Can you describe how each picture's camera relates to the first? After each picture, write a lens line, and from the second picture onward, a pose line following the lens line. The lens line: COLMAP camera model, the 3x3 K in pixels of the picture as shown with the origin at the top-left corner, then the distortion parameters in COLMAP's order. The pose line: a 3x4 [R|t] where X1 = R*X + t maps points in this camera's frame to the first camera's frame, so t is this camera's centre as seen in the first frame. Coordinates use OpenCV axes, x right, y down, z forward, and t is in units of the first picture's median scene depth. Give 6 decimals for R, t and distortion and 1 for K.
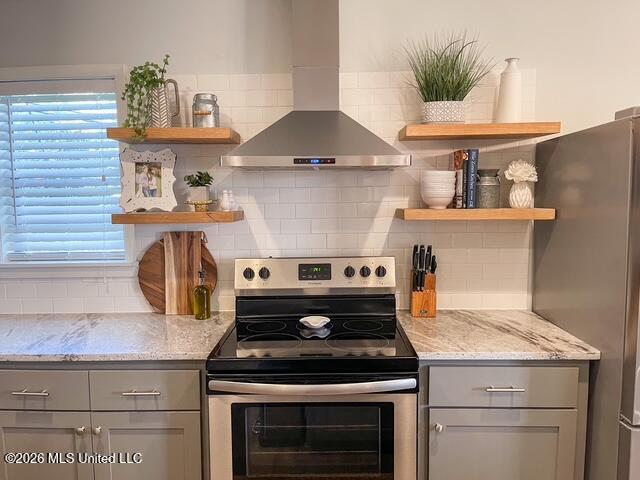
lens RADIAL K [[465.2, 0, 320.1], [0, 465.2, 239.7], [0, 0, 1]] dist [0.025353, -0.006918]
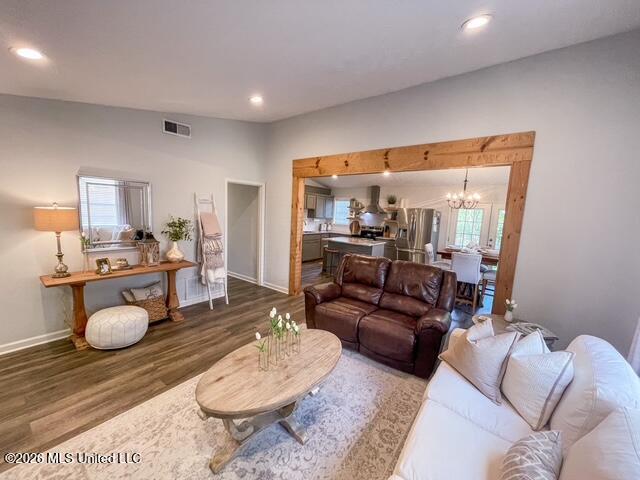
lens RADIAL K [[258.0, 0, 317.9], [0, 258.0, 242.0], [0, 0, 1]] dist [-0.001535, 0.000208]
pose [[0.796821, 0.119814, -0.592216, 1.647909], [-0.117605, 0.992151, 0.042491, 0.206208], [0.592659, 0.035790, 0.804658, -2.533779]]
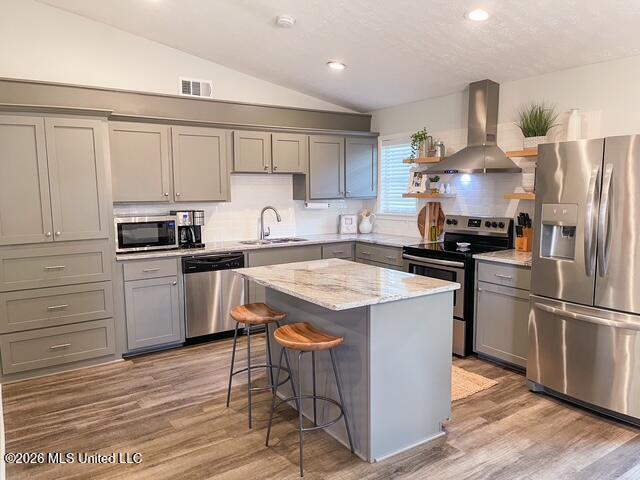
lens RADIAL K [[465.2, 0, 320.2], [0, 465.2, 240.2], [0, 0, 1]] dist [0.025353, -0.006918]
pose [[0.558124, 0.098251, -0.823920, 1.339823], [-0.077524, 0.994796, 0.066113, 0.061328], [0.826128, 0.026974, 0.562836, -0.736324]]
